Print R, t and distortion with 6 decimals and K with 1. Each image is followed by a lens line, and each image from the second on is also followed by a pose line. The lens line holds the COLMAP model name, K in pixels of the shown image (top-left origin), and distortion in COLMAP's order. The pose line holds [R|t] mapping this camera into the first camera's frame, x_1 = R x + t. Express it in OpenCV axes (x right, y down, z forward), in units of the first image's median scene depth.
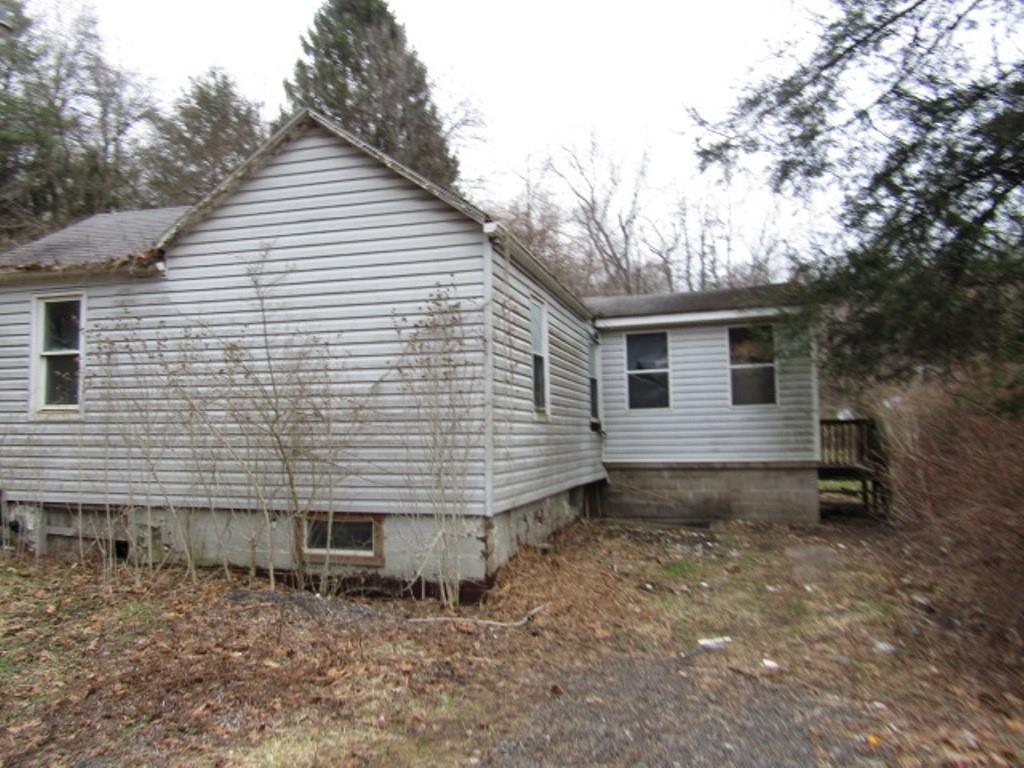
lens RADIAL K [[717.9, 0, 512.0], [0, 717.9, 384.0], [0, 0, 1]] dist [-0.043601, -0.000259]
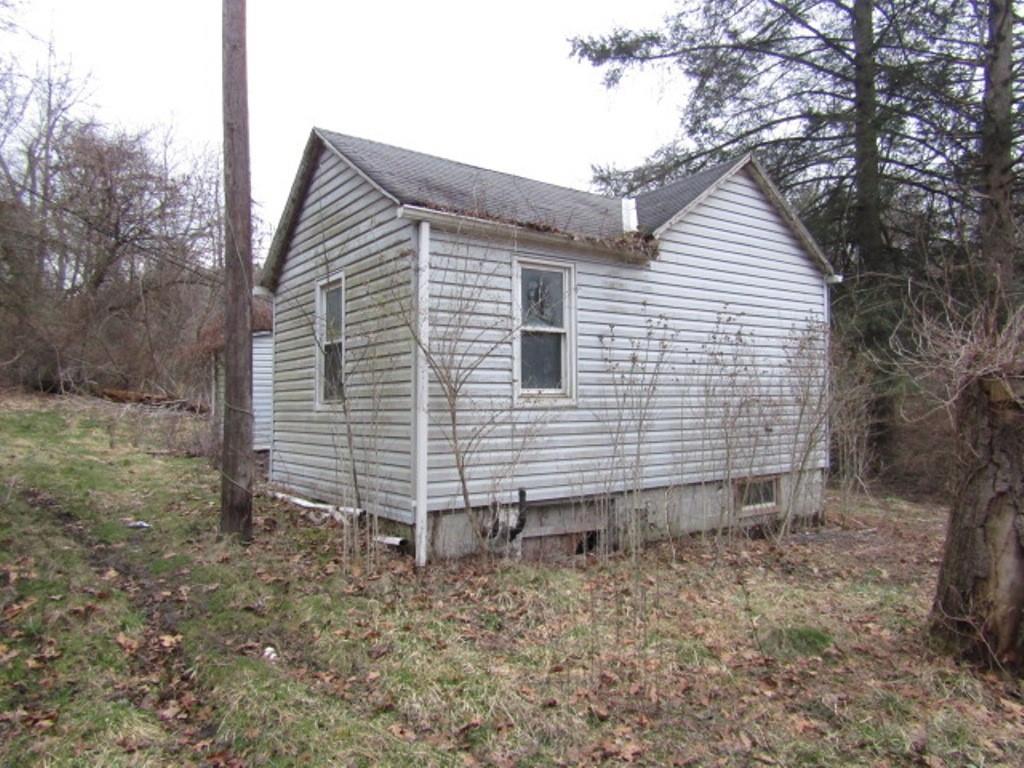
lens RADIAL K [[732.0, 0, 512.0], [0, 732.0, 384.0], [0, 0, 1]] dist [-0.009327, 0.004436]
pose [[0.618155, 0.025851, 0.785631, -1.392781], [-0.022801, 0.999628, -0.014951, 0.038519], [-0.785726, -0.008671, 0.618514, 0.472146]]
